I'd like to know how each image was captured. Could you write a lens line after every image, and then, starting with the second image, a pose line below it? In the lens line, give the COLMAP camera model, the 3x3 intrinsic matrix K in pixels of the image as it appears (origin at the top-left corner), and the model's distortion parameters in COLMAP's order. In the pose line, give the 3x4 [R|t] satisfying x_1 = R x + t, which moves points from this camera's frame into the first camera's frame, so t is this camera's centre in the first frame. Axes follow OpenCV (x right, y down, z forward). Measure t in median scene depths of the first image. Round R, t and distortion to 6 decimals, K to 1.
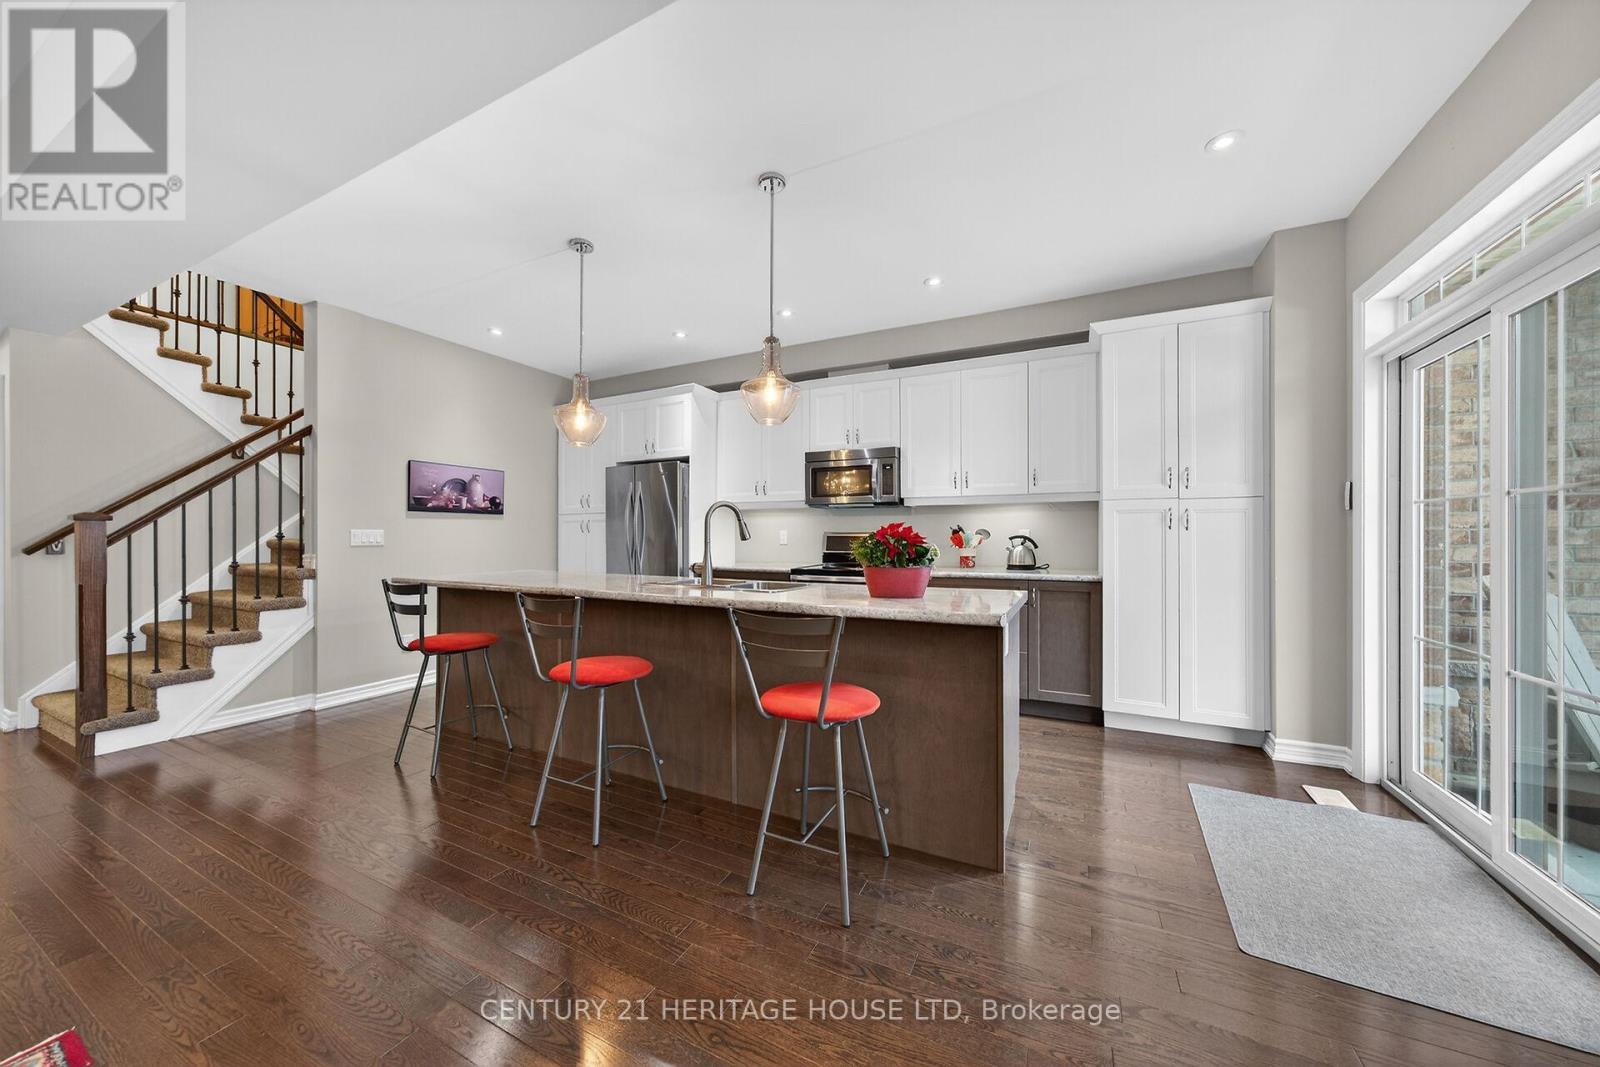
lens RADIAL K [[553.9, 0, 815.9], [0, 553.9, 529.0], [0, 0, 1]] dist [-0.000889, 0.000021]
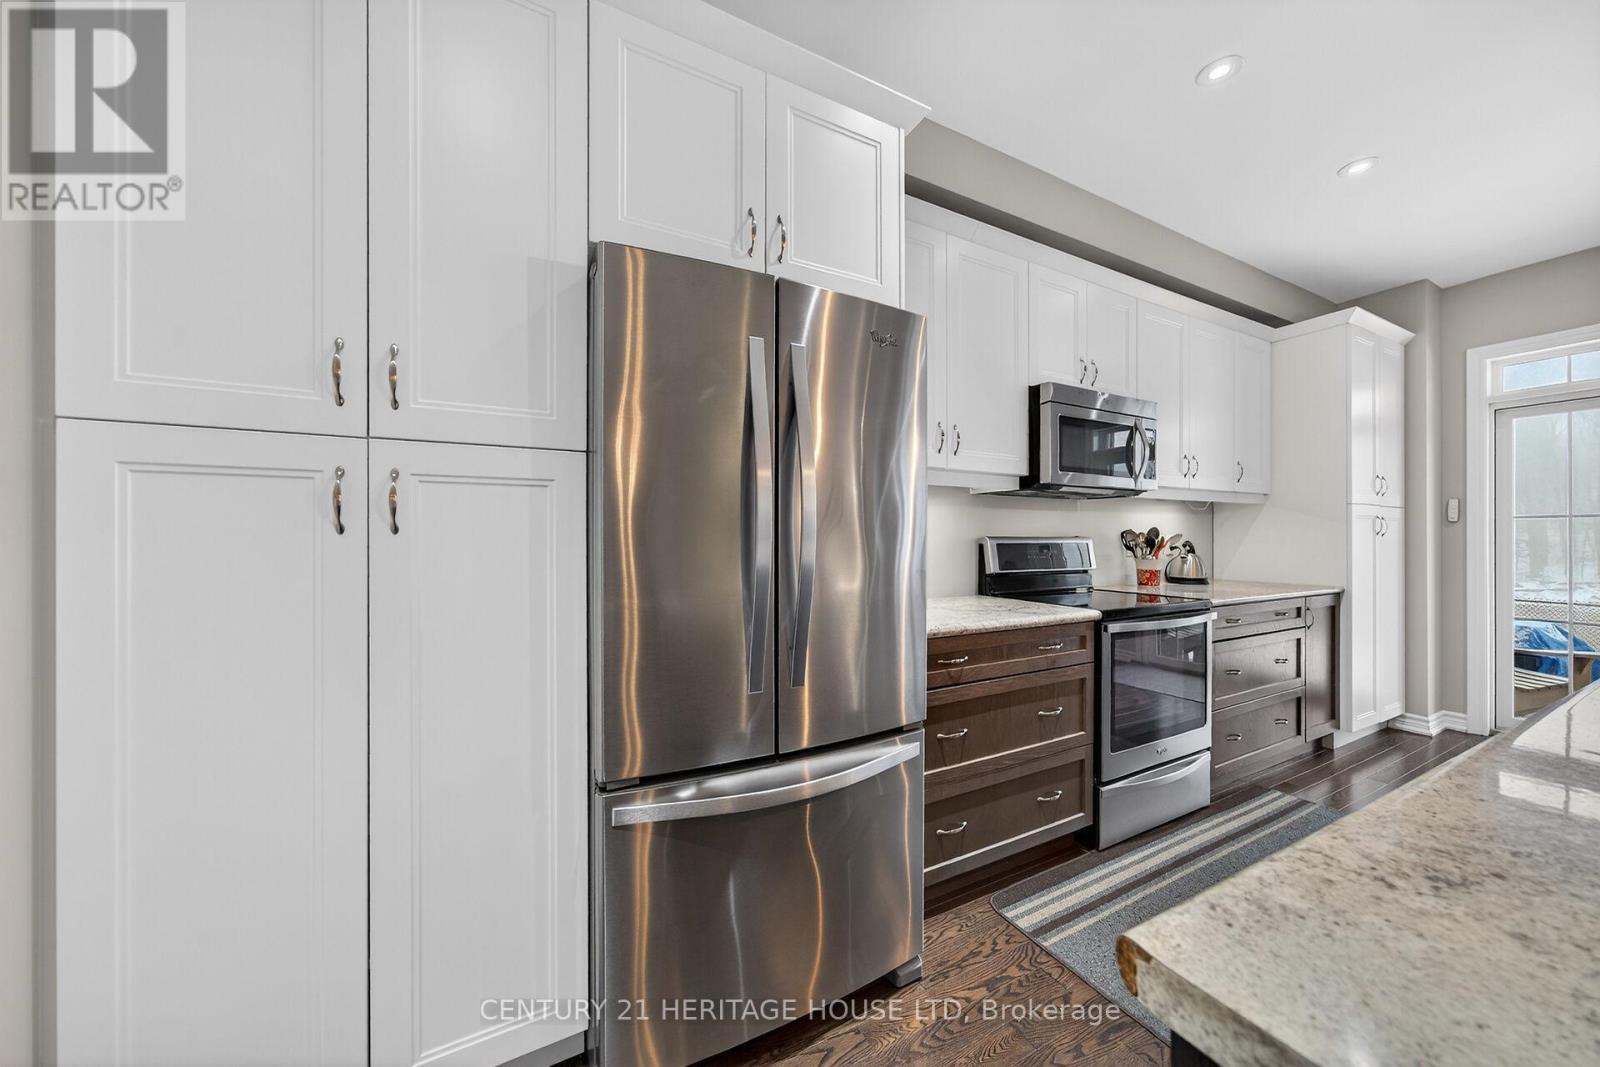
lens RADIAL K [[493.2, 0, 782.9], [0, 493.2, 537.1], [0, 0, 1]] dist [-0.013157, 0.000072]
pose [[0.634211, 0.003347, 0.773152, -0.556010], [-0.006513, 0.999978, 0.001013, 0.007551], [-0.773132, -0.005678, 0.634219, 0.952157]]
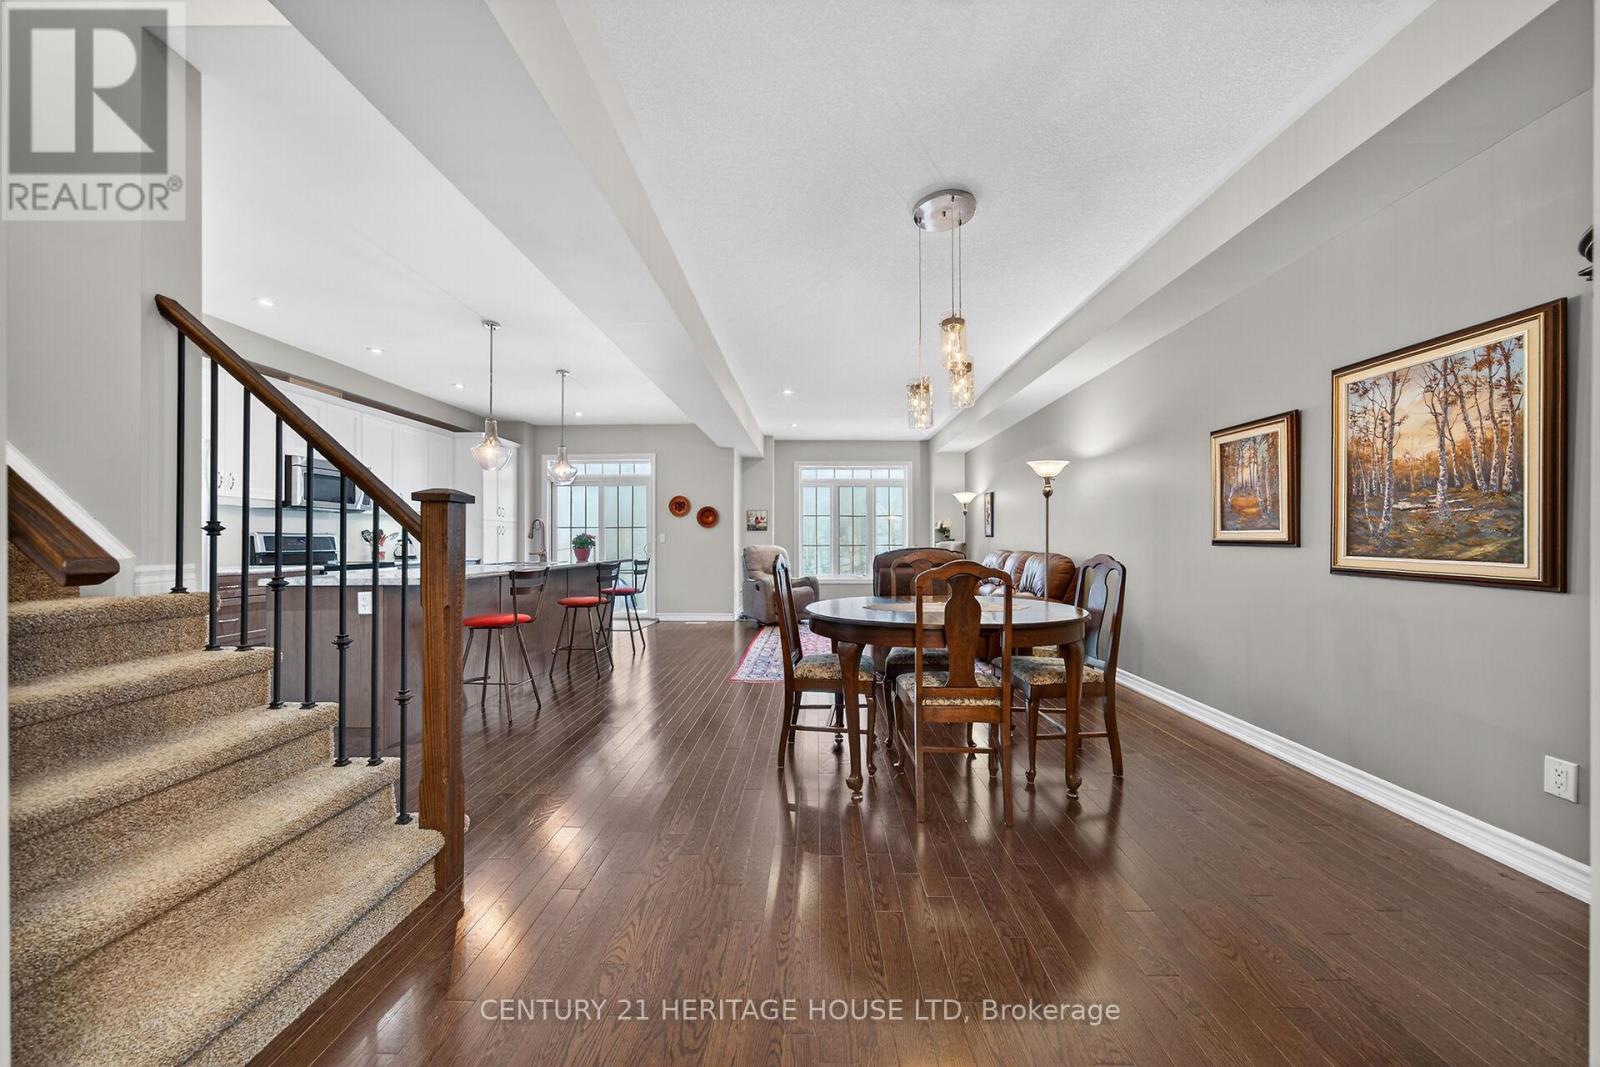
lens RADIAL K [[553.9, 0, 815.9], [0, 553.9, 529.0], [0, 0, 1]] dist [-0.000889, 0.000021]
pose [[-0.446027, 0.019091, 0.894816, -1.441169], [-0.008340, 0.999640, -0.025485, 0.017872], [-0.894981, -0.018830, -0.445708, 0.627074]]
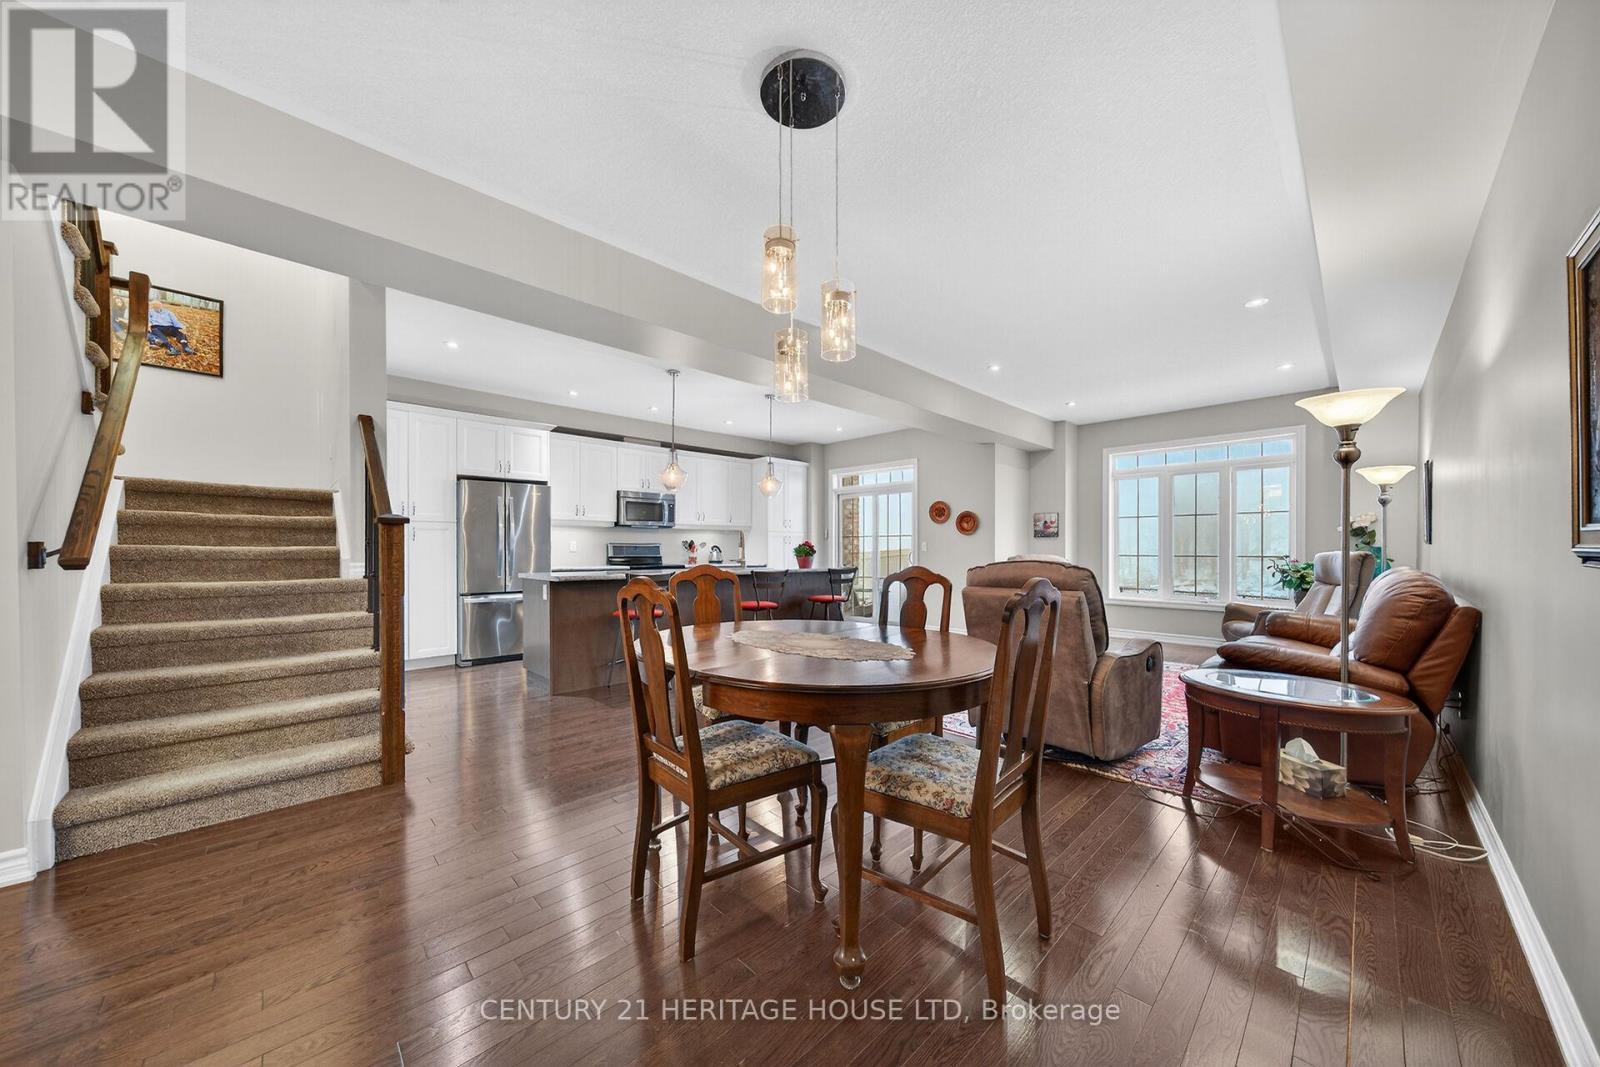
lens RADIAL K [[560.7, 0, 826.4], [0, 560.7, 544.2], [0, 0, 1]] dist [-0.012639, 0.010880]
pose [[0.306644, 0.008616, 0.951785, -1.366462], [-0.010798, 0.999926, -0.005573, 0.012311], [-0.951763, -0.008568, 0.306715, 0.008175]]
